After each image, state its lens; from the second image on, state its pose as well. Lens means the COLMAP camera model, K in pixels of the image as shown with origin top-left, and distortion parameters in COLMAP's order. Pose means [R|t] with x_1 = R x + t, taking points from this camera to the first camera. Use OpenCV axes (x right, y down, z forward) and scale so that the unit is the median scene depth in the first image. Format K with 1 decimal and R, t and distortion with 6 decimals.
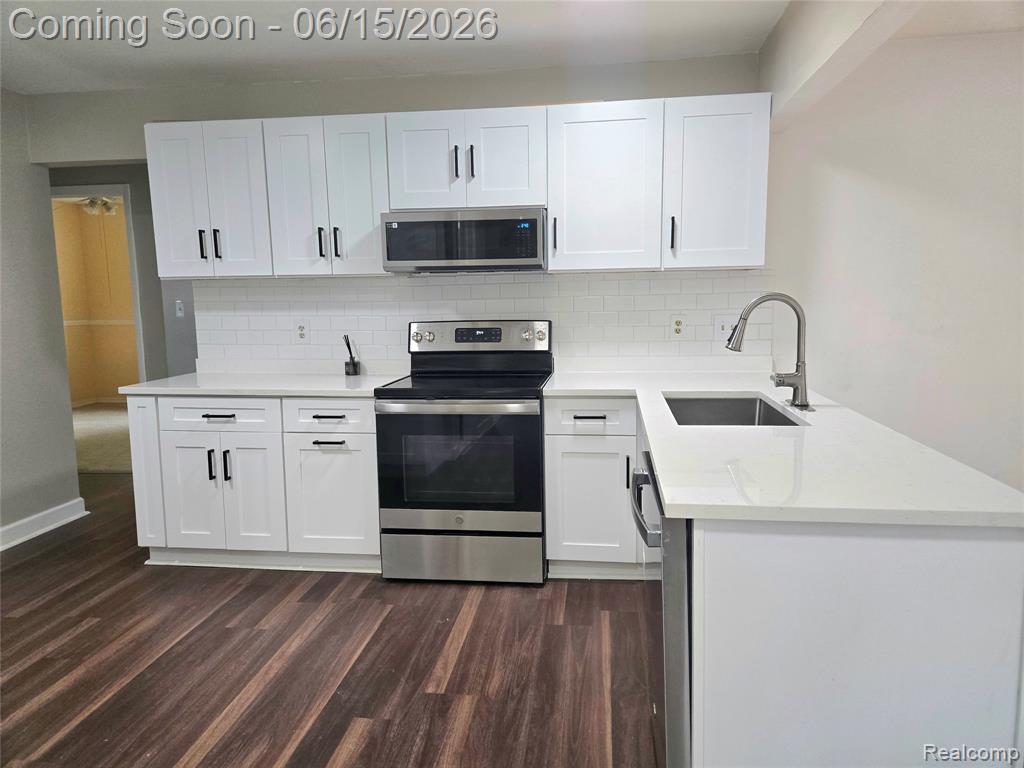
lens RADIAL K [[684.8, 0, 518.1], [0, 684.8, 379.5], [0, 0, 1]] dist [0.066204, -0.054430]
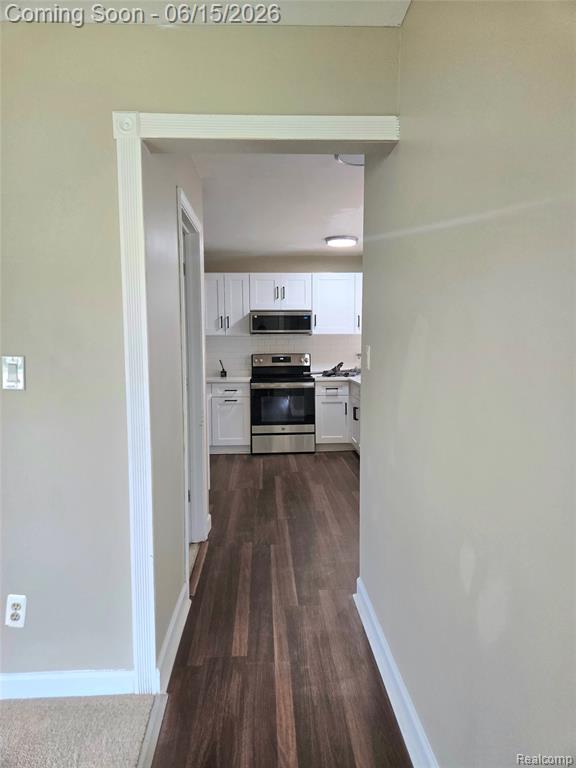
lens RADIAL K [[513.6, 0, 289.6], [0, 513.6, 378.1], [0, 0, 1]] dist [0.066204, -0.054430]
pose [[0.984729, -0.003726, 0.174052, -0.389405], [0.013941, 0.998248, -0.057505, 0.120272], [-0.173533, 0.059053, 0.983056, -0.912933]]
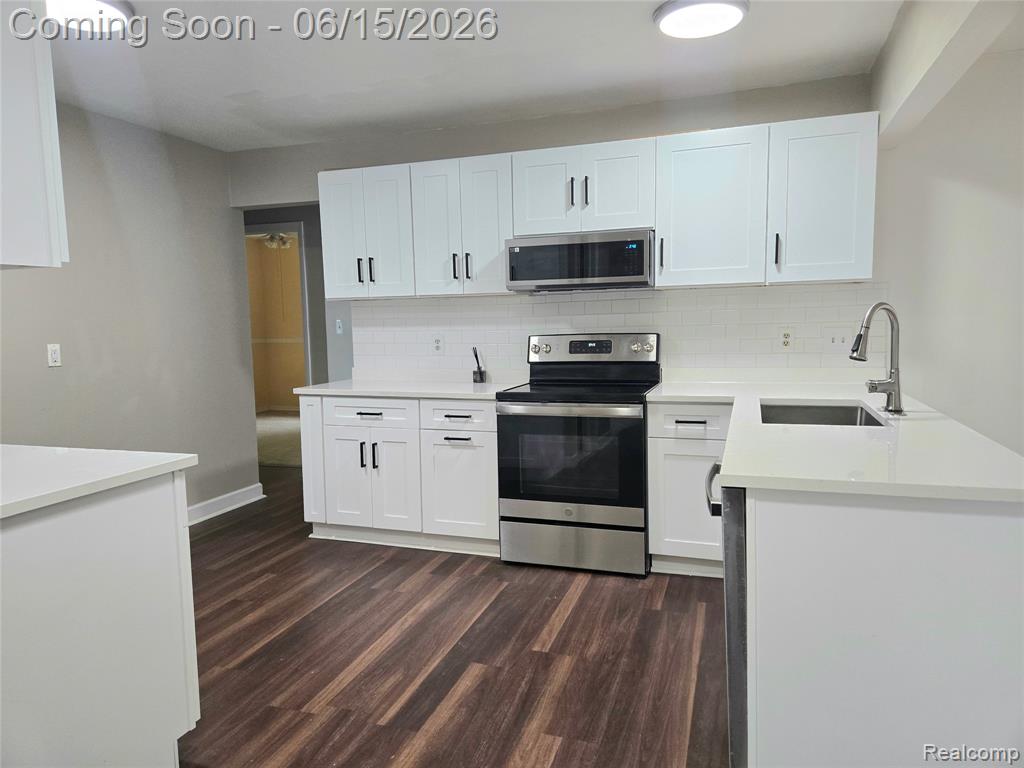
lens RADIAL K [[684.8, 0, 509.4], [0, 684.8, 382.6], [0, 0, 1]] dist [0.066204, -0.054430]
pose [[0.979266, 0.013322, -0.202141, 0.040848], [-0.018903, 0.999491, -0.025705, 0.025139], [0.201696, 0.028993, 0.979019, -0.108034]]
